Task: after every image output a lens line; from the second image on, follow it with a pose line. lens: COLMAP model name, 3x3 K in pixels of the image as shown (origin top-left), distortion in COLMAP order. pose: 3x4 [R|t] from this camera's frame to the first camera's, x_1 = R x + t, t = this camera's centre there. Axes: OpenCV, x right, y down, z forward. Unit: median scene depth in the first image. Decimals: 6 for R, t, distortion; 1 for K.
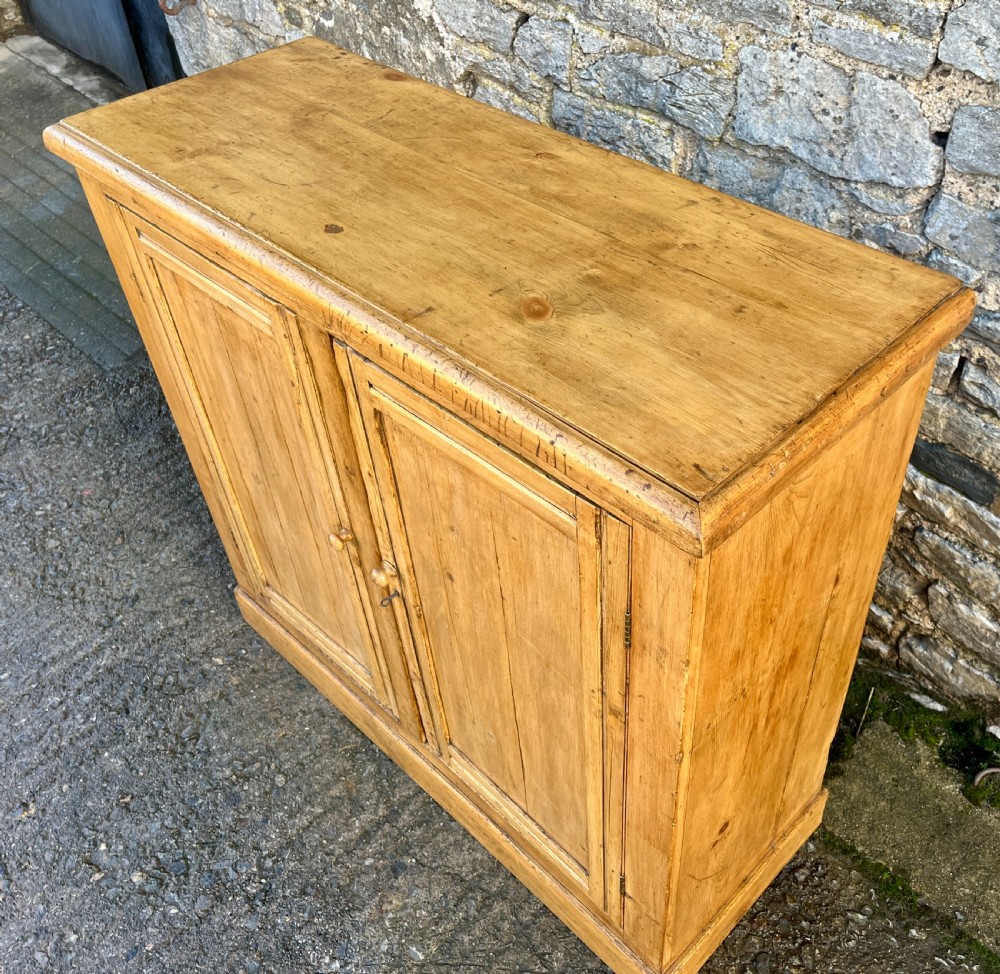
lens RADIAL K [[1000.3, 0, 538.9], [0, 1000.3, 484.6], [0, 0, 1]] dist [0.028337, 0.000000]
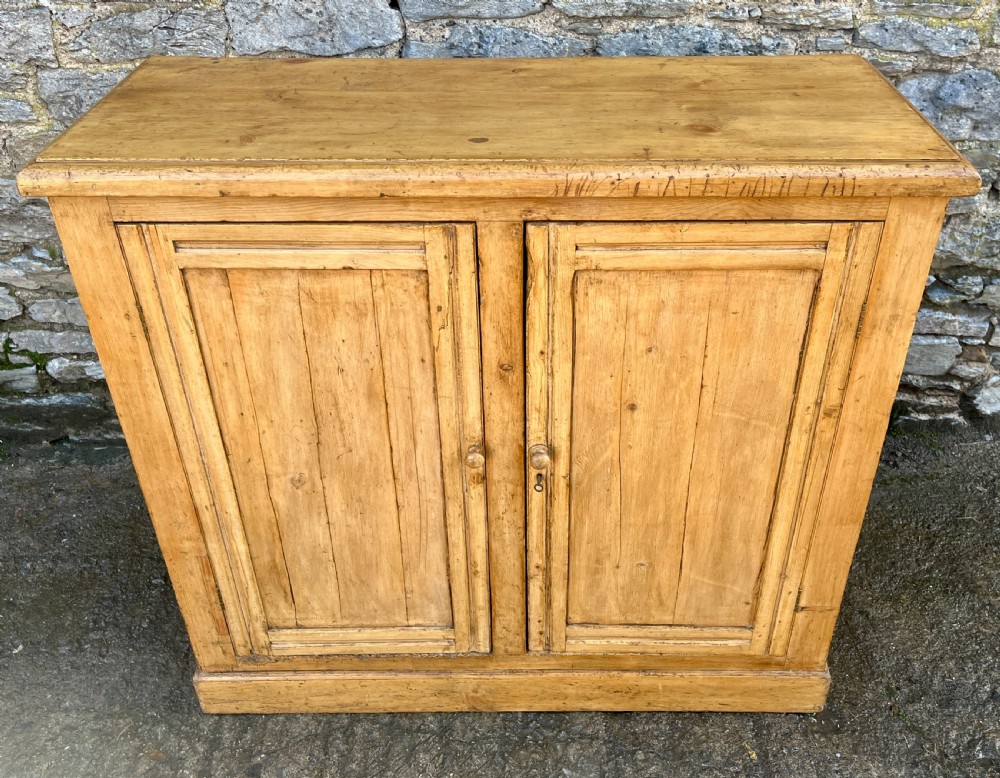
lens RADIAL K [[940.0, 0, 523.4], [0, 940.0, 344.1], [0, 0, 1]] dist [0.027421, 0.000000]
pose [[0.715378, -0.352150, 0.603510, -0.776026], [0.458830, 0.888154, -0.025639, -0.001608], [-0.526981, 0.295250, 0.796943, 0.179487]]
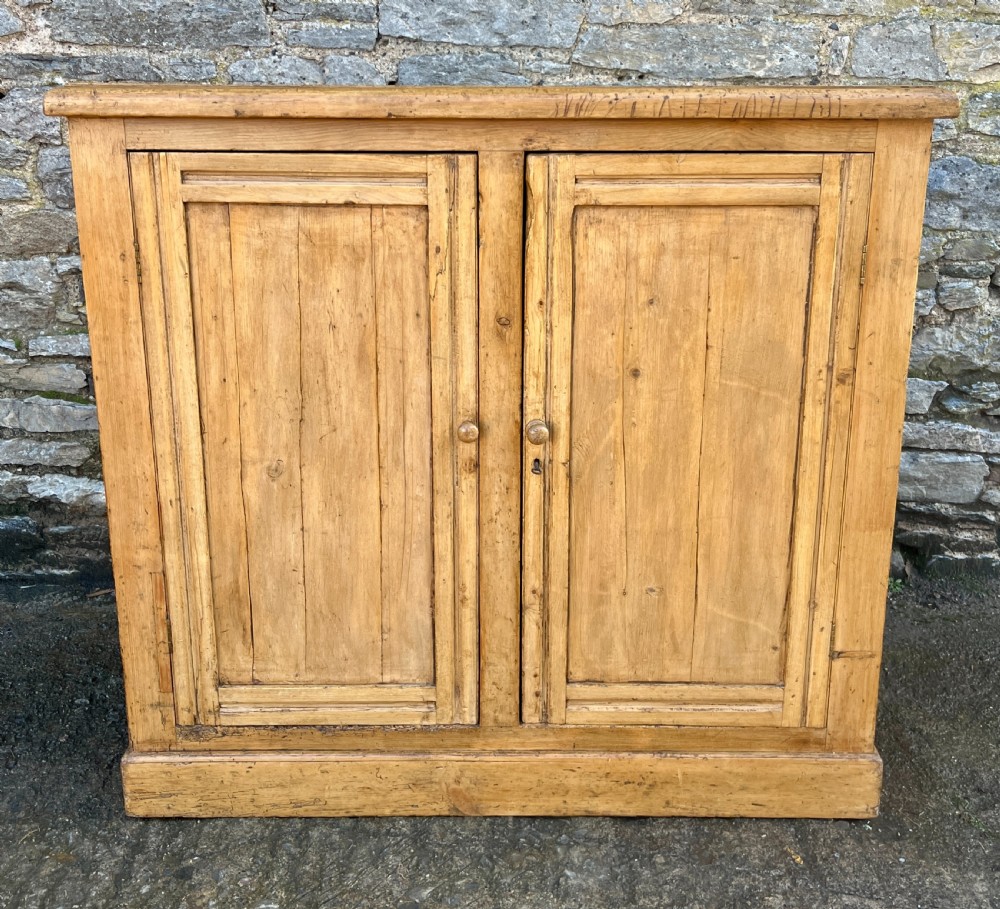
lens RADIAL K [[1066.8, 0, 495.7], [0, 1066.8, 353.7], [0, 0, 1]] dist [0.025959, 0.000000]
pose [[0.715384, -0.121355, 0.688112, -0.962936], [0.452885, 0.830468, -0.324374, 0.370761], [-0.532091, 0.543688, 0.649063, 0.303792]]
